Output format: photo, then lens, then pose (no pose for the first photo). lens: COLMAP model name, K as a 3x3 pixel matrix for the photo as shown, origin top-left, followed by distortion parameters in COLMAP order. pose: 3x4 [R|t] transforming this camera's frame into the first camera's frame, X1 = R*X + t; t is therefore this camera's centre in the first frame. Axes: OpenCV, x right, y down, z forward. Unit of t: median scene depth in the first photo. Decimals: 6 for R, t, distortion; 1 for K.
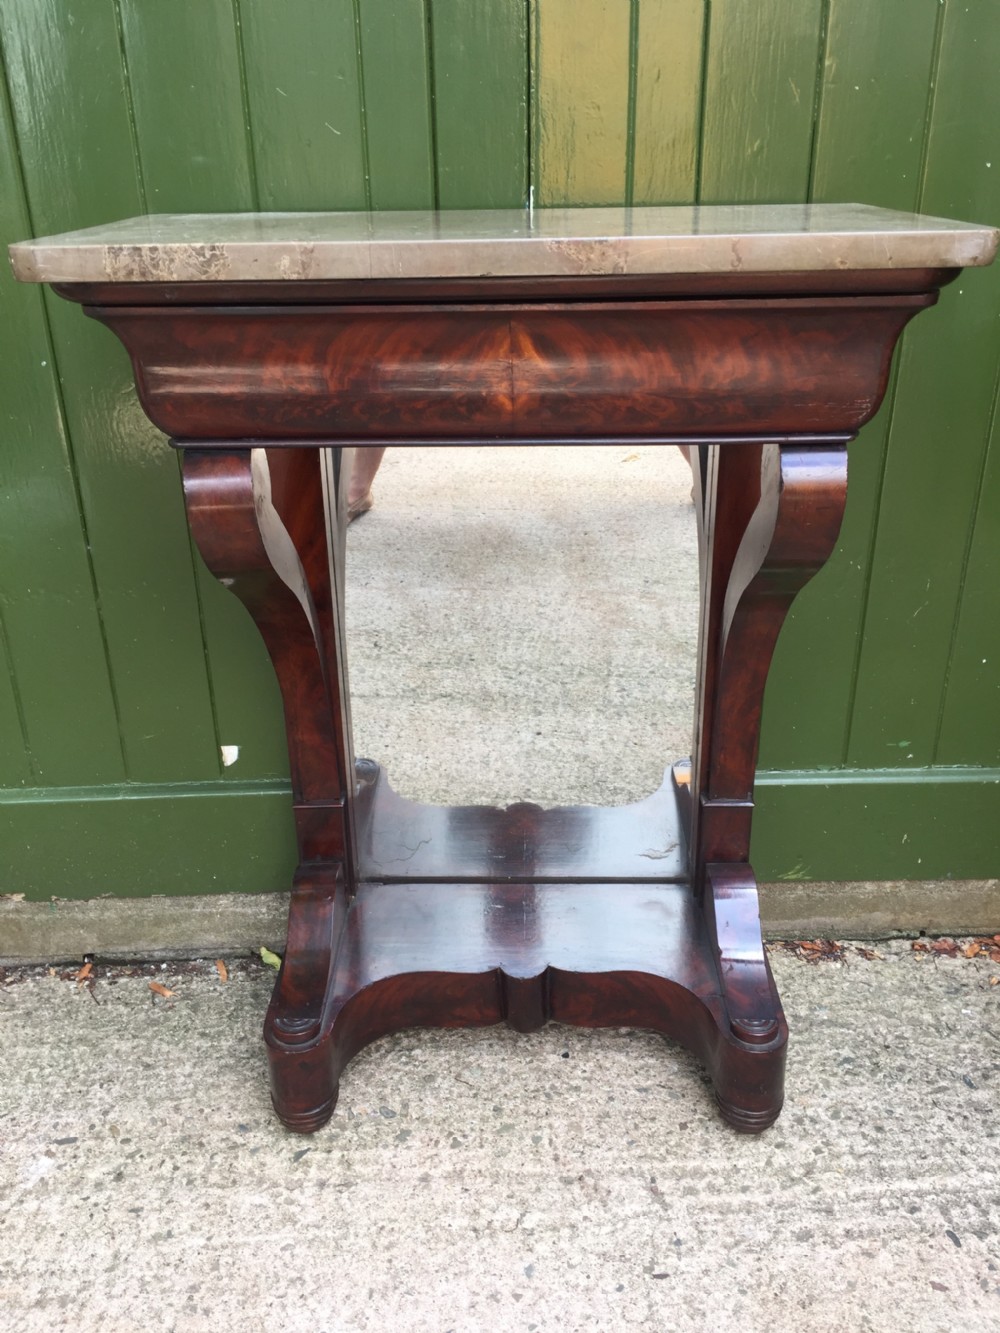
lens RADIAL K [[1145.2, 0, 504.3], [0, 1145.2, 676.2], [0, 0, 1]] dist [0.102363, -0.143661]
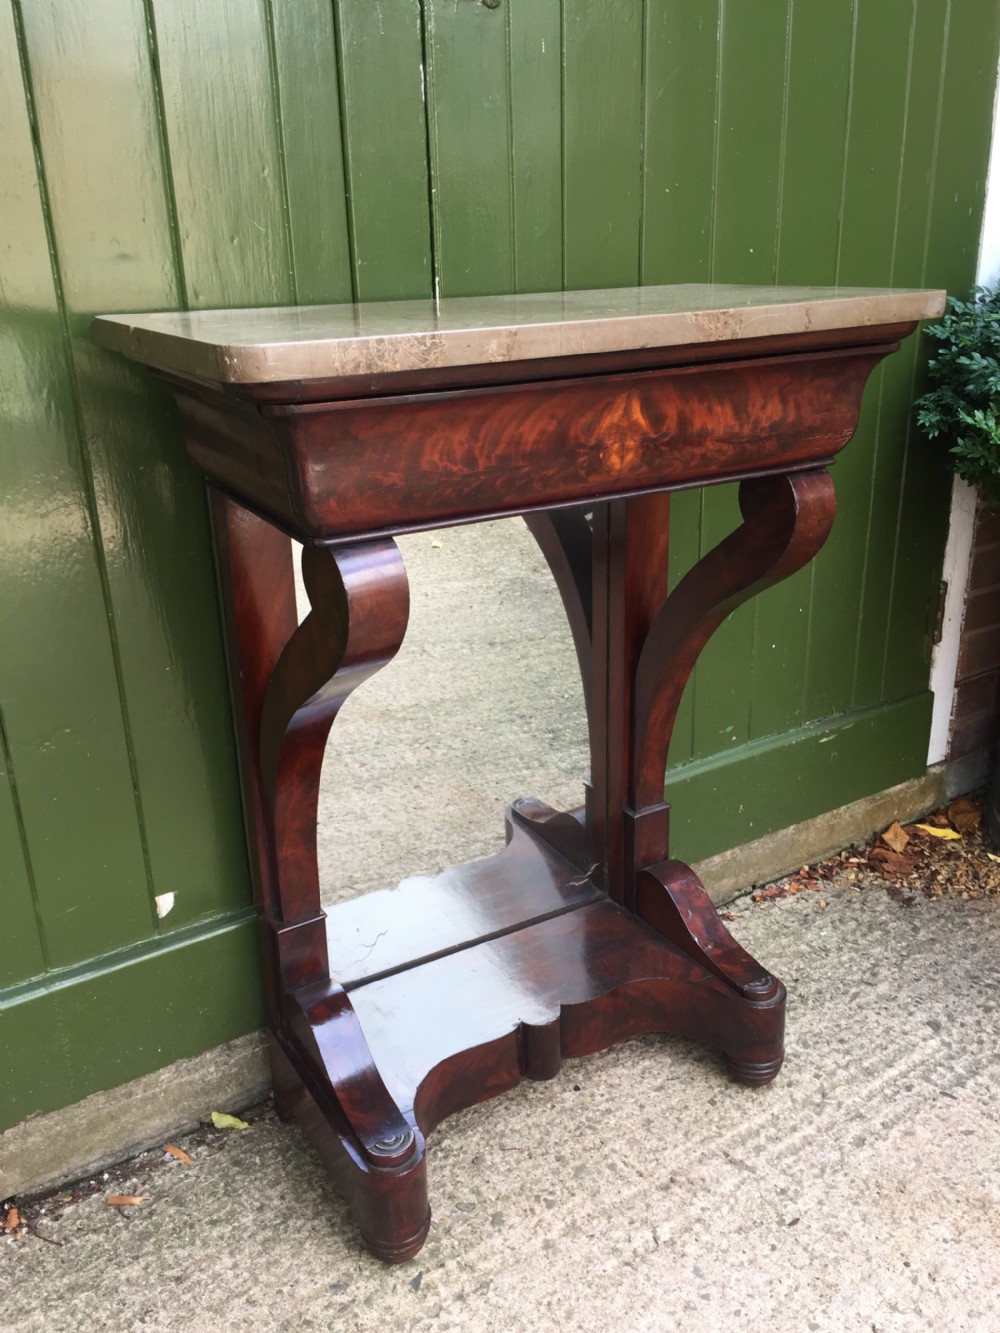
lens RADIAL K [[1149.3, 0, 499.1], [0, 1149.3, 663.7], [0, 0, 1]] dist [0.071816, -0.113085]
pose [[0.854448, -0.189330, 0.483811, -0.474747], [0.232861, 0.972020, -0.030870, -0.027219], [-0.464429, 0.139037, 0.874628, 0.082090]]
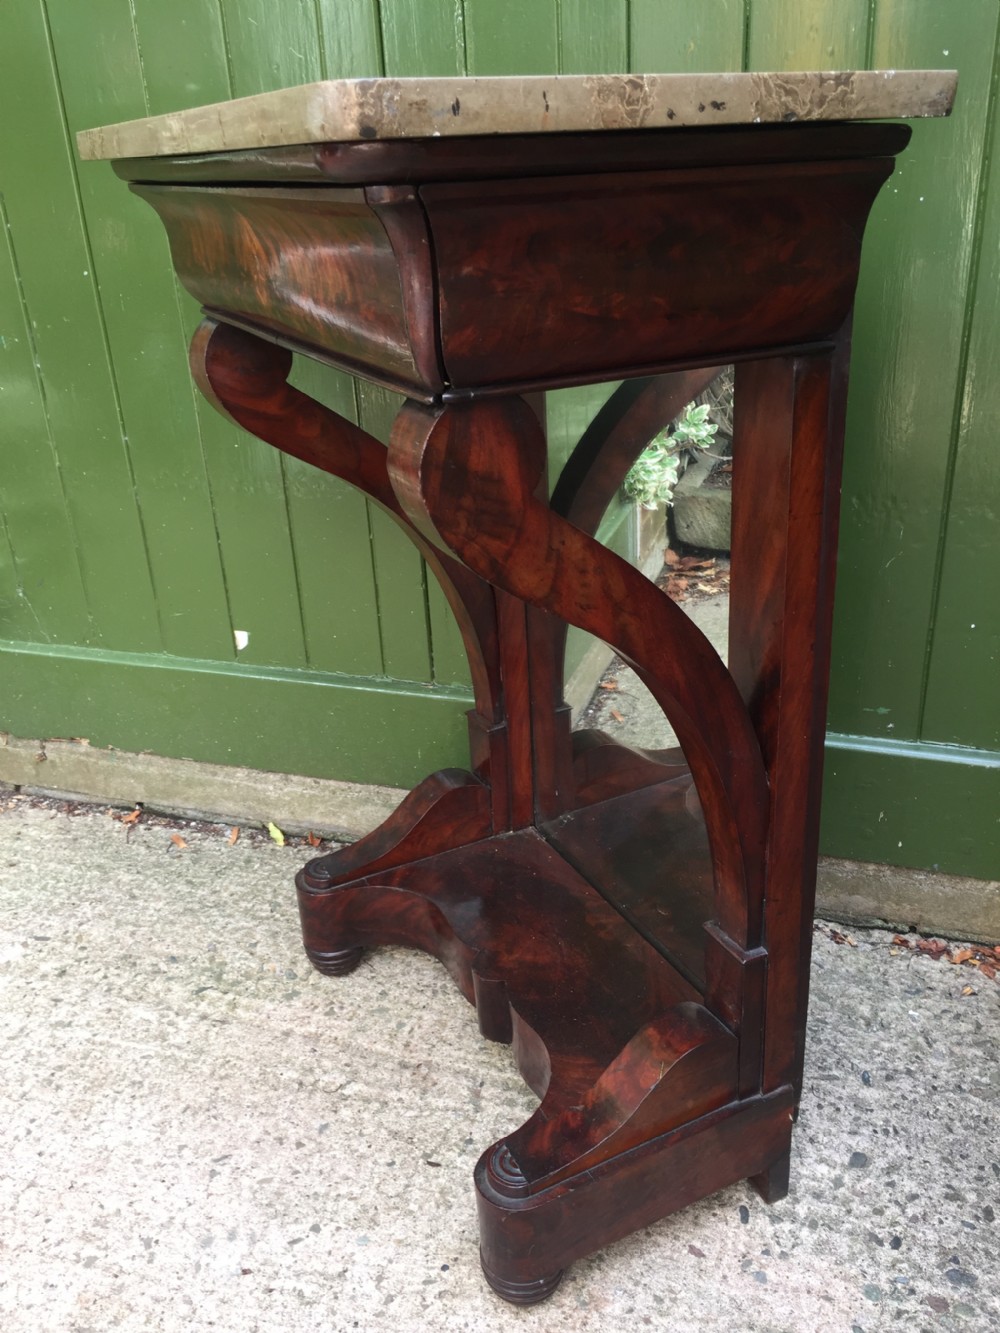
lens RADIAL K [[1152.2, 0, 502.0], [0, 1152.2, 668.0], [0, 0, 1]] dist [0.091140, -0.132375]
pose [[0.933664, 0.119977, -0.337458, 0.426407], [-0.120428, 0.992527, 0.019681, 0.050744], [0.337297, 0.022264, 0.941135, 0.045587]]
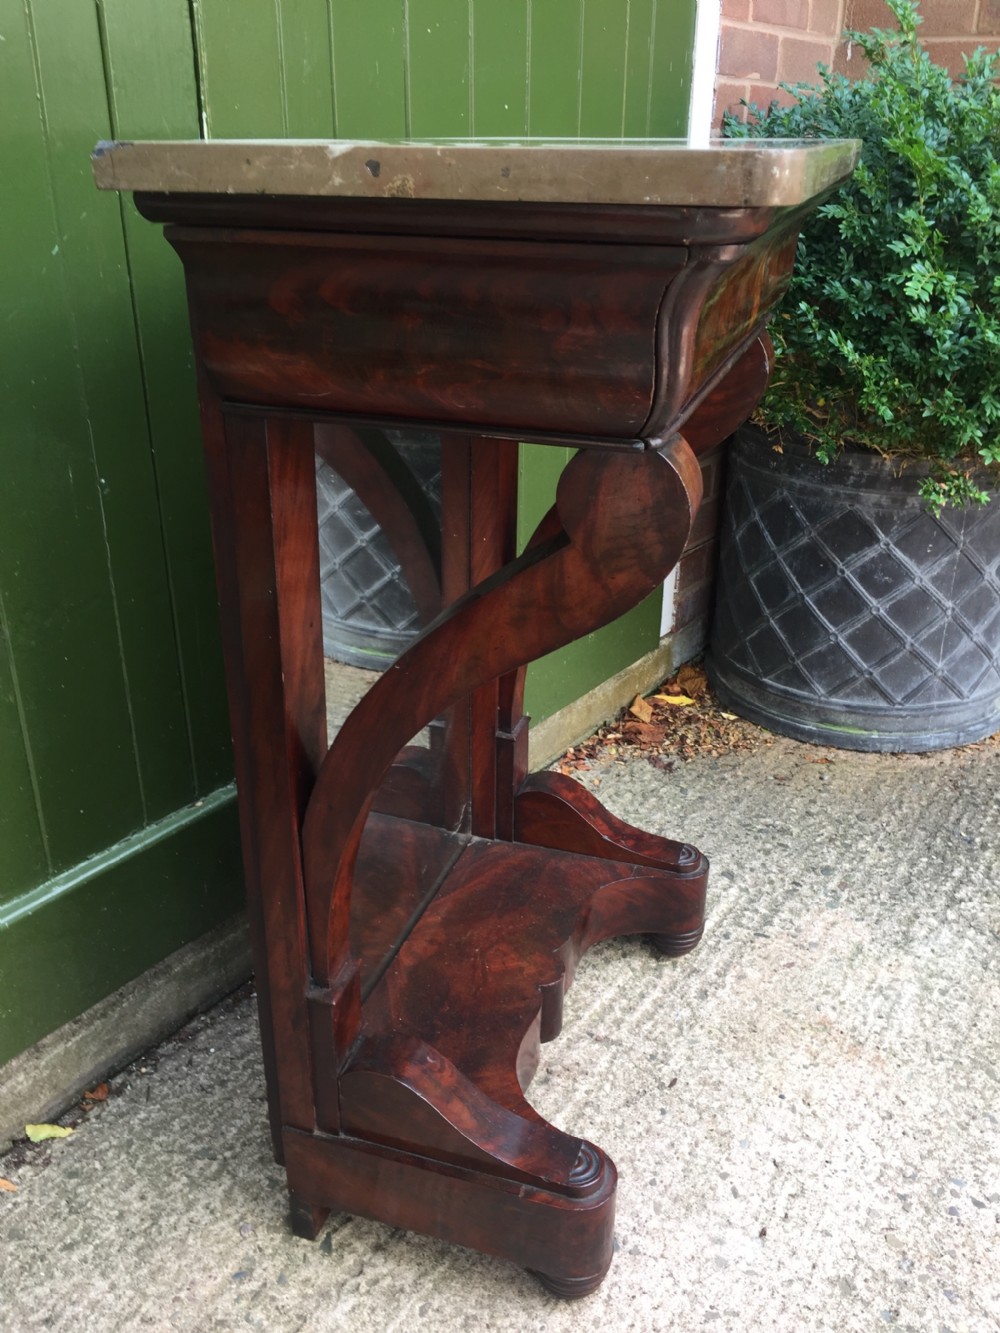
lens RADIAL K [[1145.9, 0, 501.7], [0, 1145.9, 670.3], [0, 0, 1]] dist [0.093199, -0.127001]
pose [[0.617350, -0.317403, 0.719816, -0.577878], [0.319151, 0.937364, 0.139611, -0.064728], [-0.719042, 0.143541, 0.679981, 0.260153]]
